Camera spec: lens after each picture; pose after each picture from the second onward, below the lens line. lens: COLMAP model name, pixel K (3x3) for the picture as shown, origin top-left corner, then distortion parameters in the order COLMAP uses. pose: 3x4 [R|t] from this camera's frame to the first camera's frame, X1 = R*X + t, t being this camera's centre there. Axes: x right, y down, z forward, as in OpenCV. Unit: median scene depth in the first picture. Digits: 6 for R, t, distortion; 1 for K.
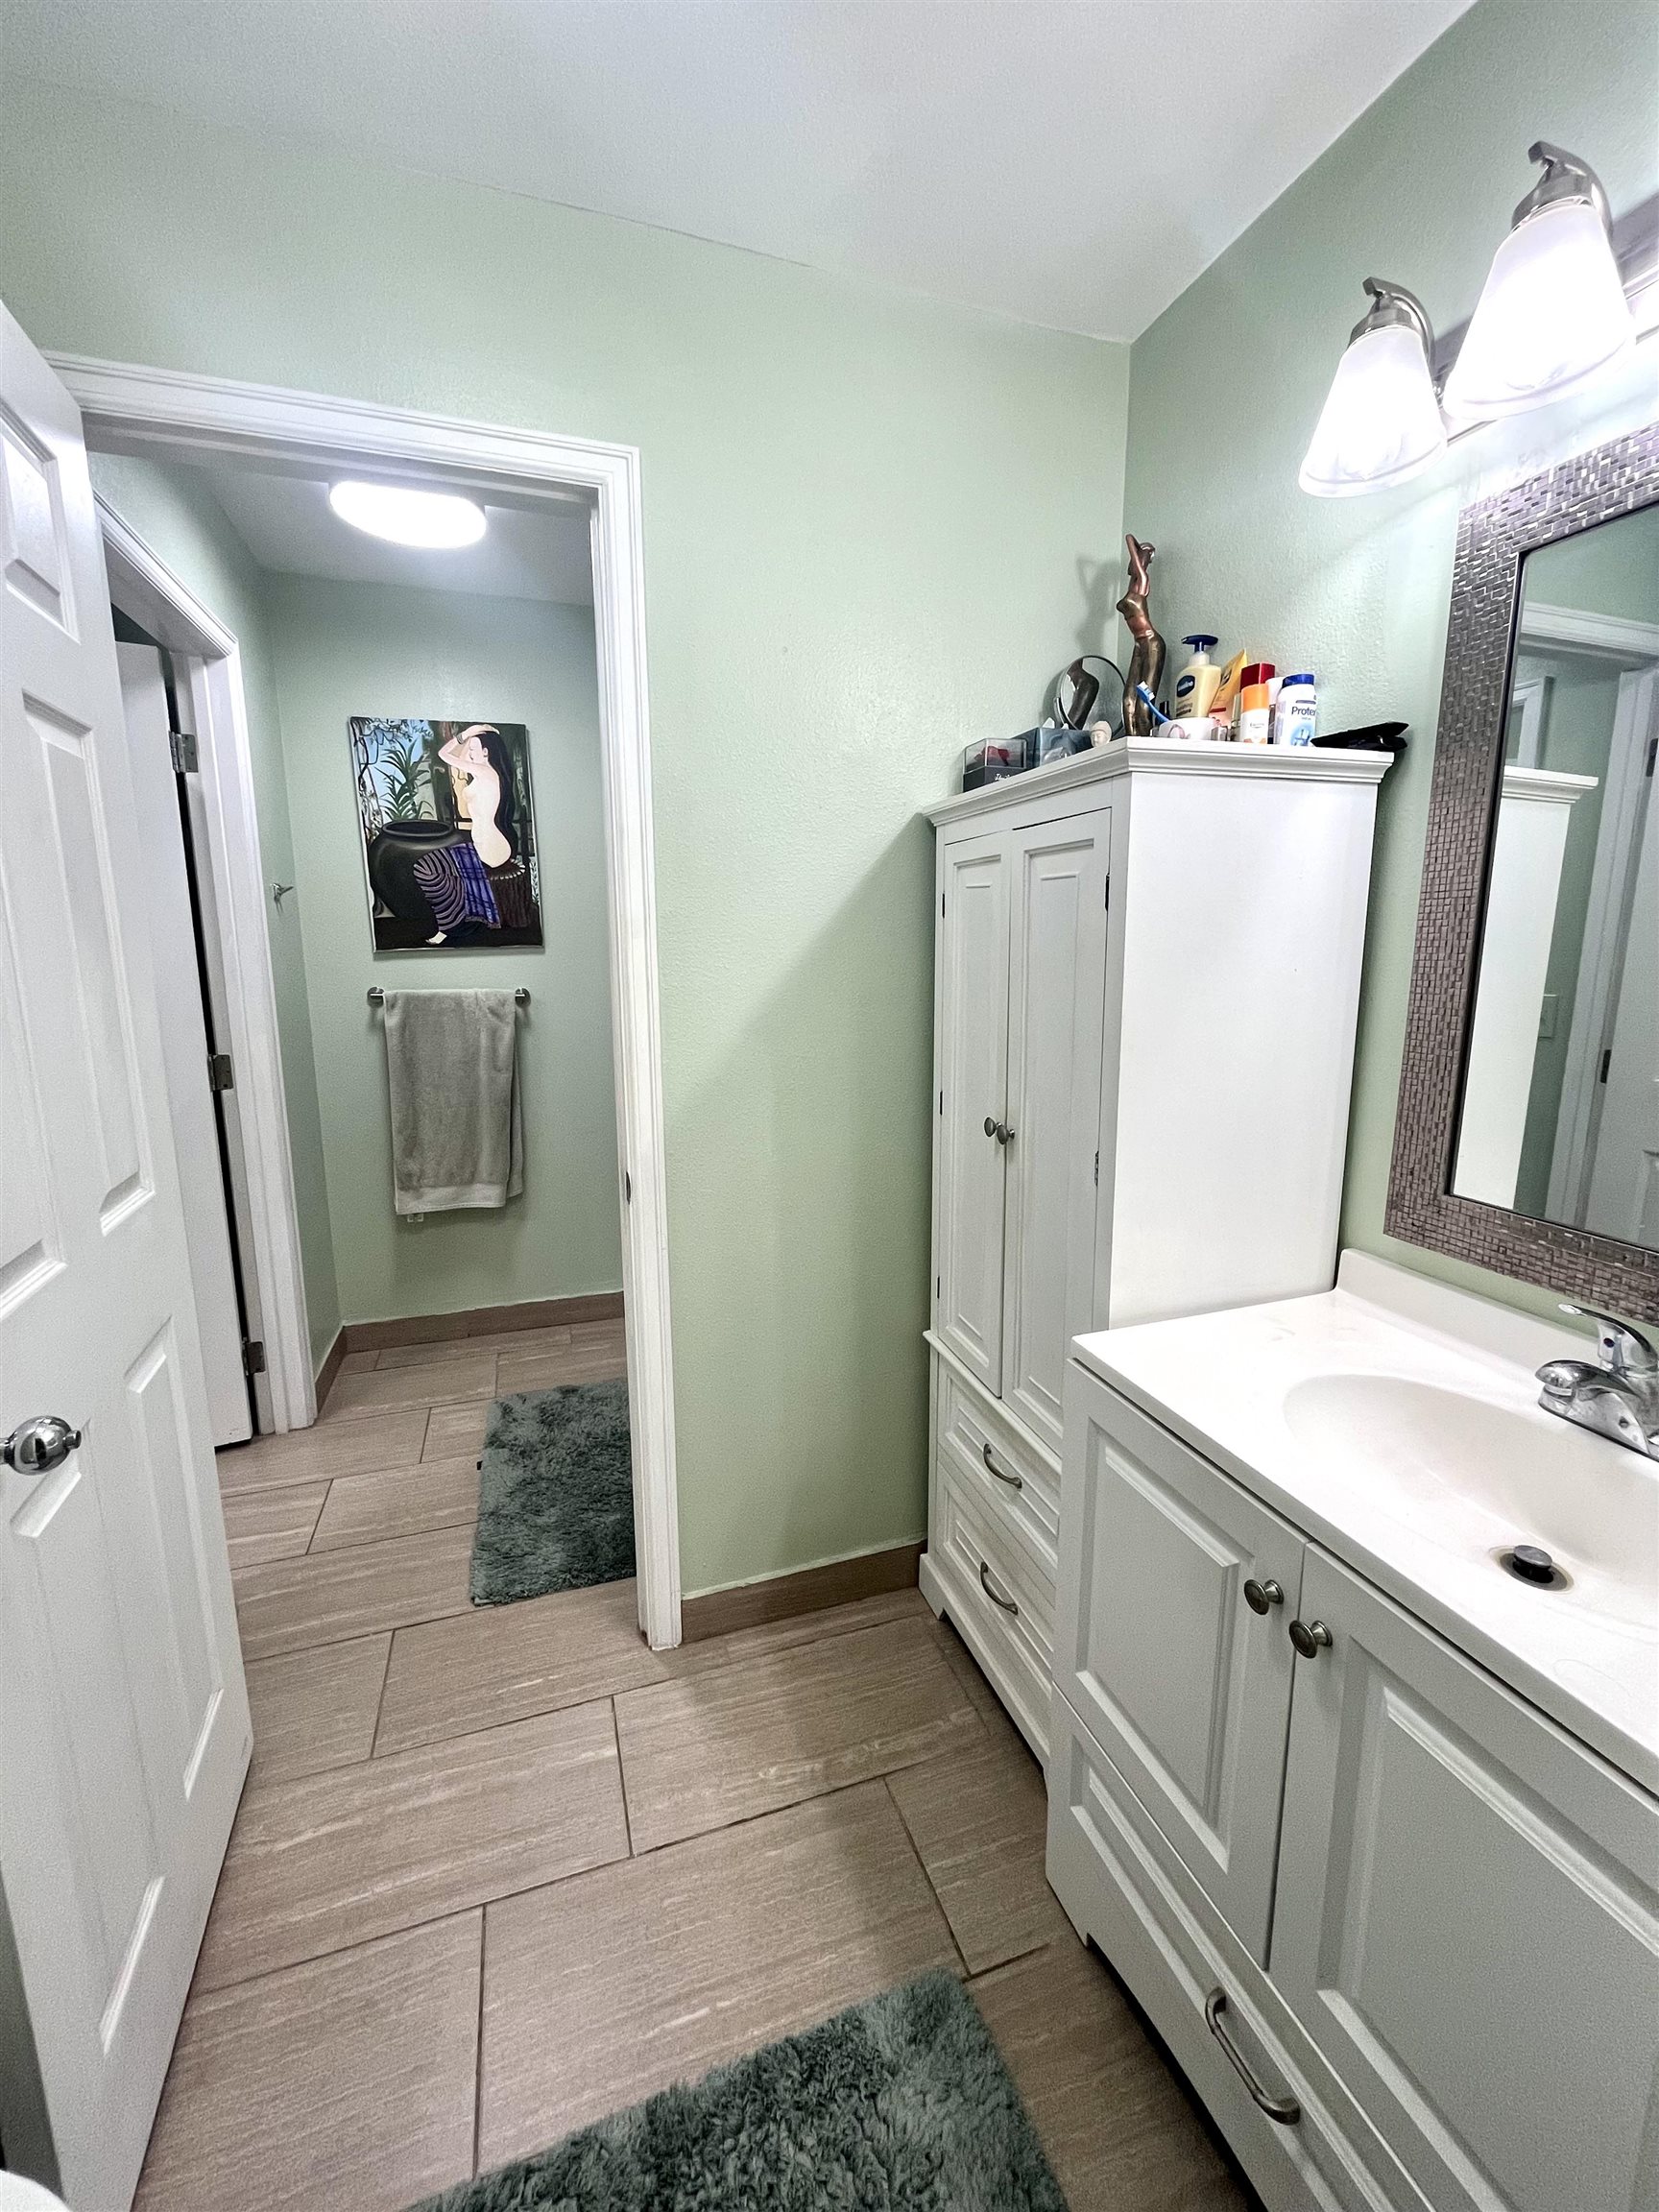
lens RADIAL K [[898.4, 0, 832.5], [0, 898.4, 1096.5], [0, 0, 1]] dist [0.000424, 0.000676]
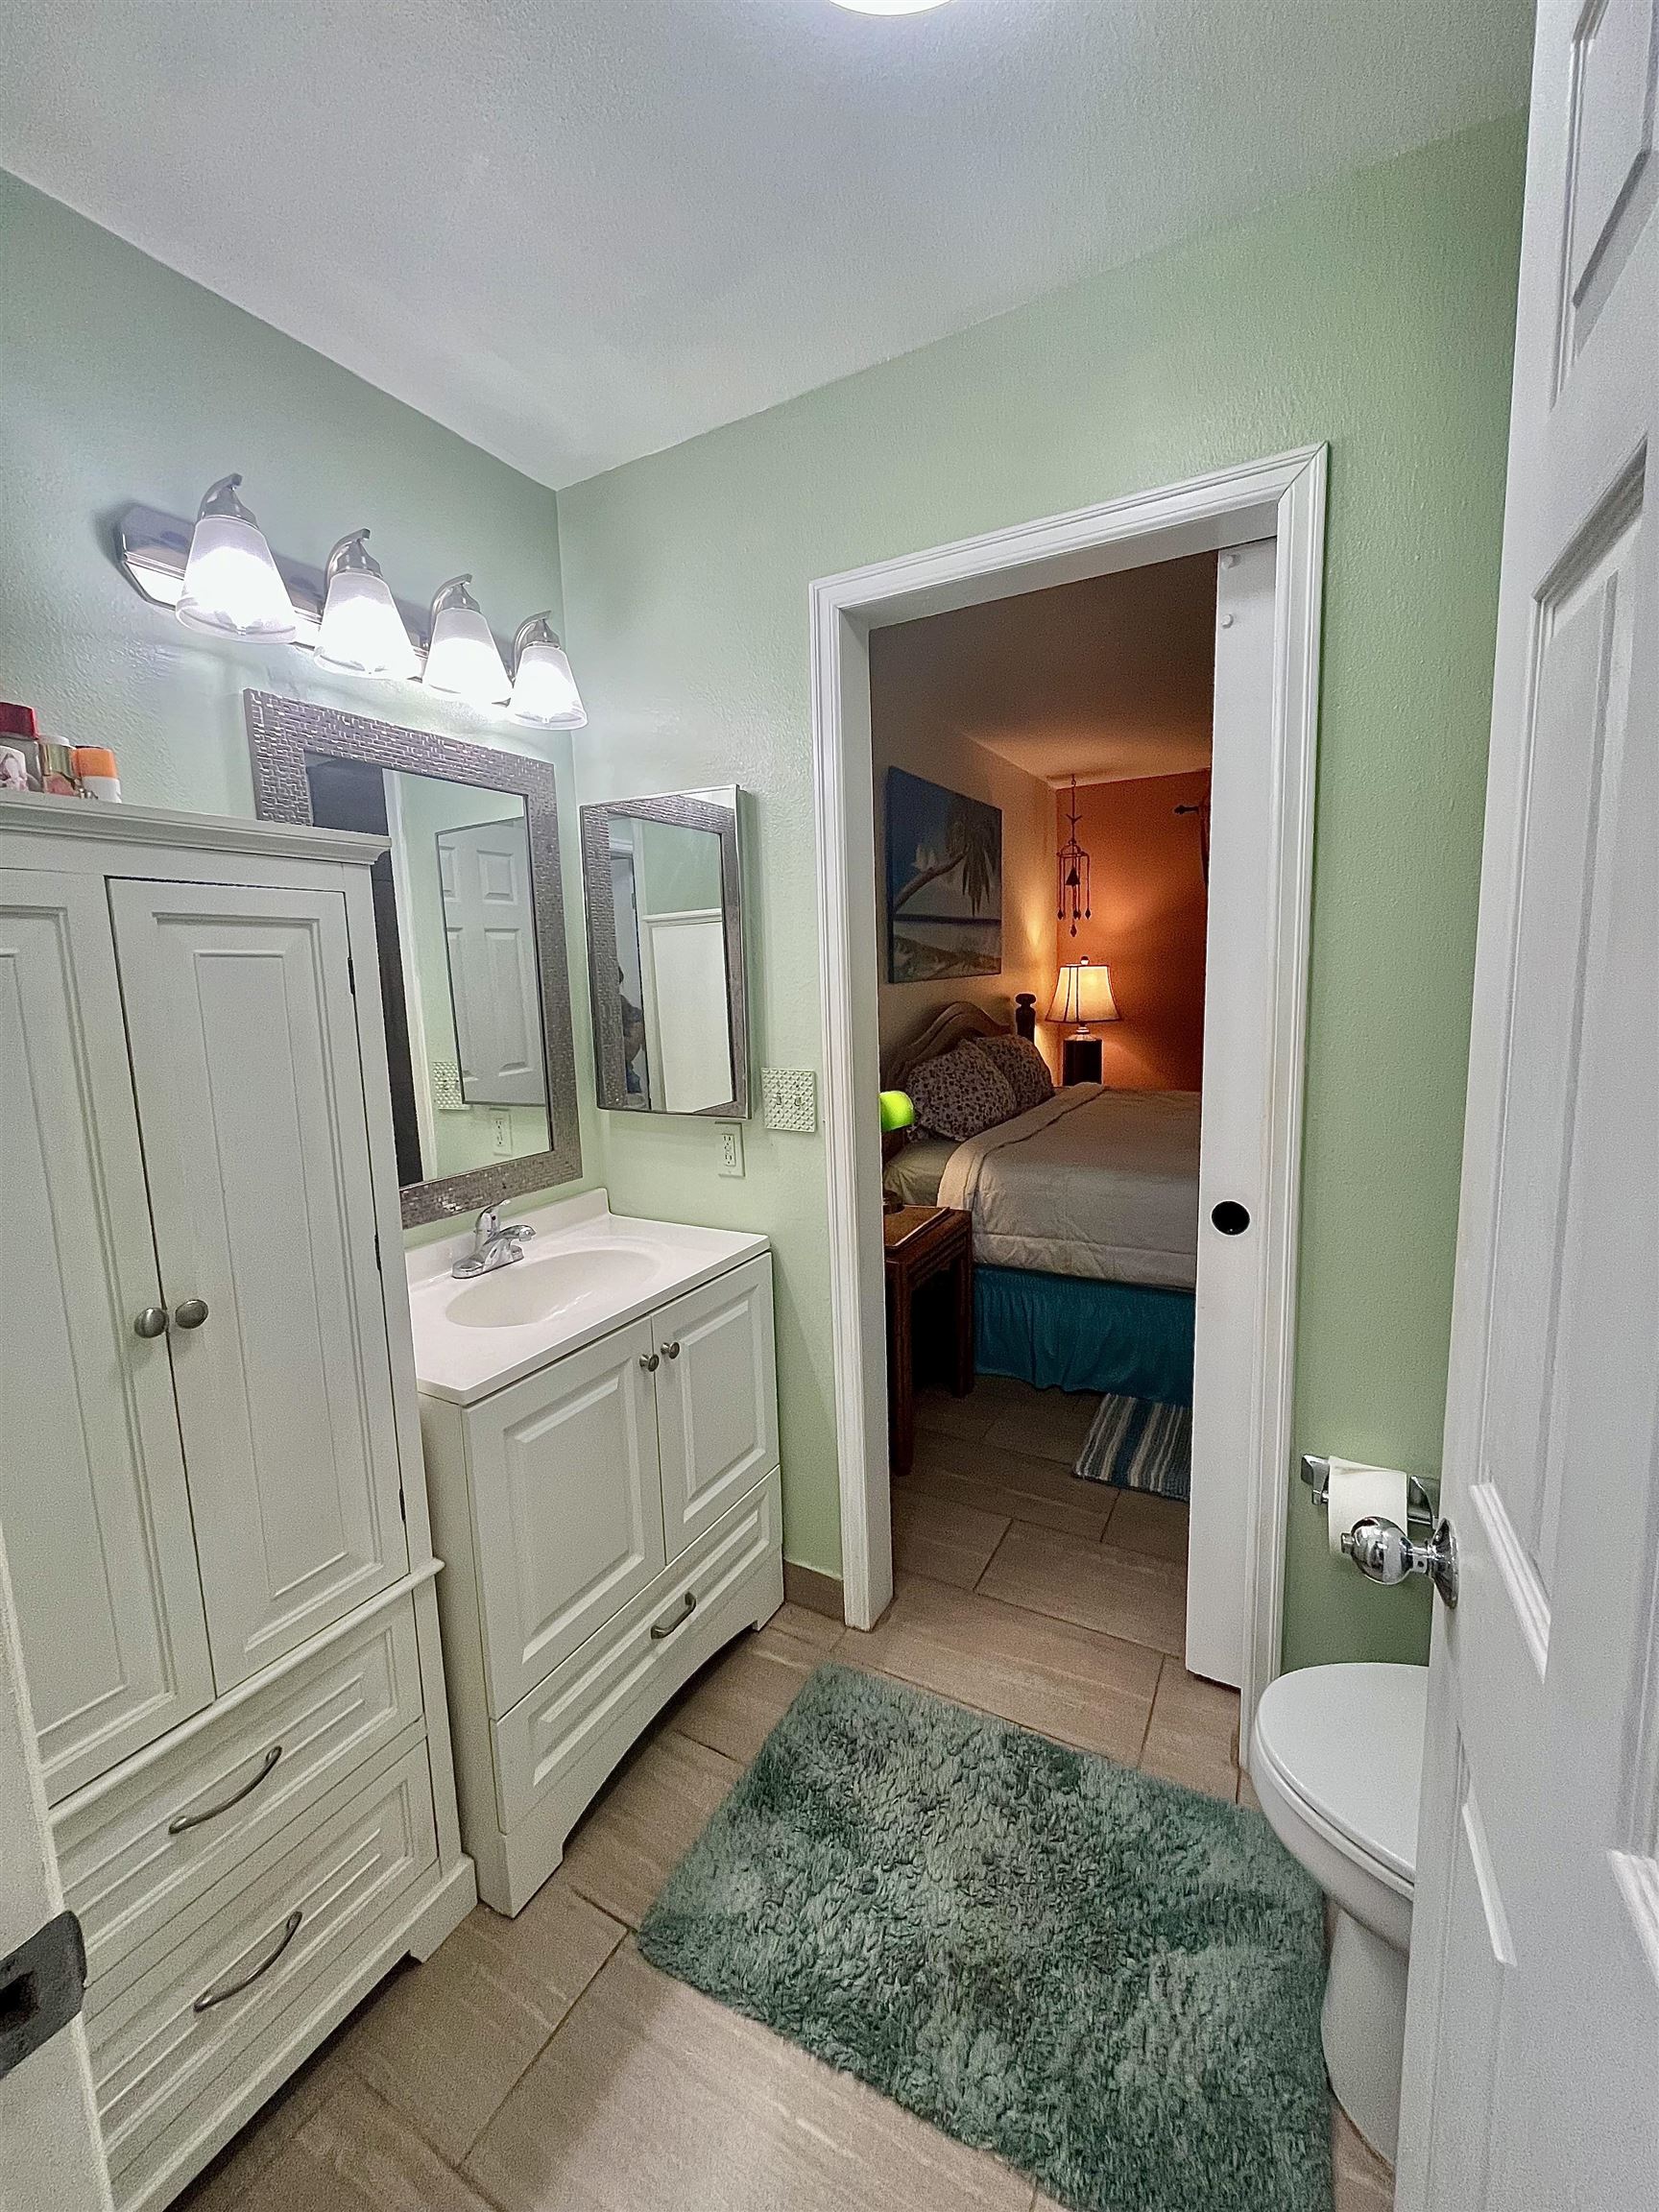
lens RADIAL K [[898.4, 0, 828.5], [0, 898.4, 1091.7], [0, 0, 1]] dist [0.000424, 0.000676]
pose [[-0.671723, -0.070742, 0.737417, -0.767647], [0.161106, 0.957655, 0.238624, -0.248550], [-0.723072, 0.279092, -0.631882, 1.240746]]
